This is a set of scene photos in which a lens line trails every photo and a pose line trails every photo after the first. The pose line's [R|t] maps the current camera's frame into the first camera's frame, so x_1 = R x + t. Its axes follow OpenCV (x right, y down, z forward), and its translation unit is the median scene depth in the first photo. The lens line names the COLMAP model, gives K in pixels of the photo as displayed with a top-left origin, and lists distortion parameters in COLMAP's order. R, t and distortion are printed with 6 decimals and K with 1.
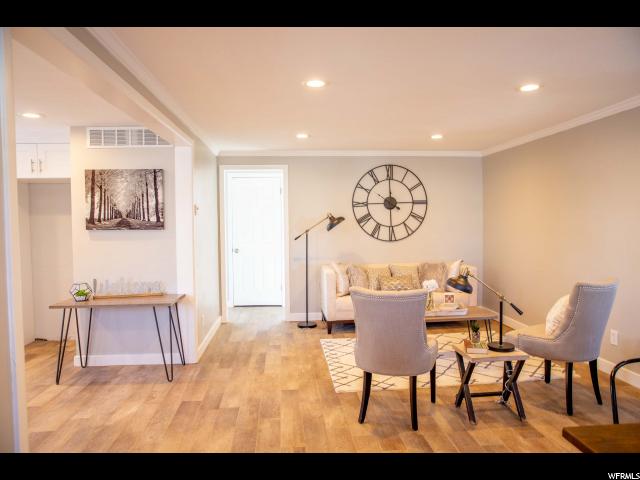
lens RADIAL K [[440.9, 0, 324.6], [0, 440.9, 239.1], [0, 0, 1]] dist [-0.063034, 0.015596]
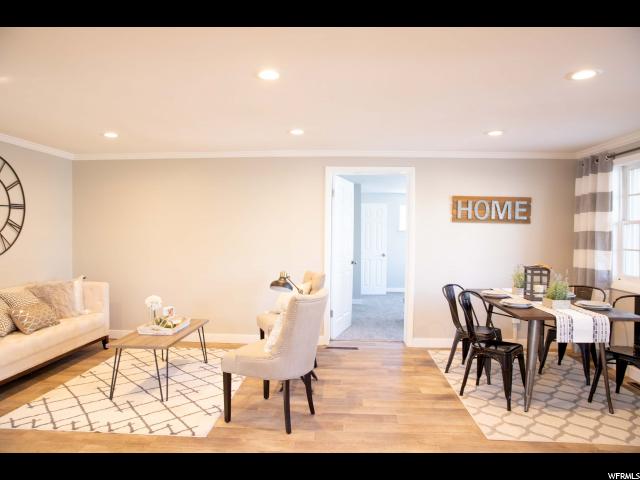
lens RADIAL K [[440.9, 0, 315.0], [0, 440.9, 234.6], [0, 0, 1]] dist [-0.063034, 0.015596]
pose [[0.159857, 0.001973, 0.987138, -0.429658], [0.043630, 0.999007, -0.009062, -0.006351], [-0.986176, 0.044517, 0.159612, 0.379544]]
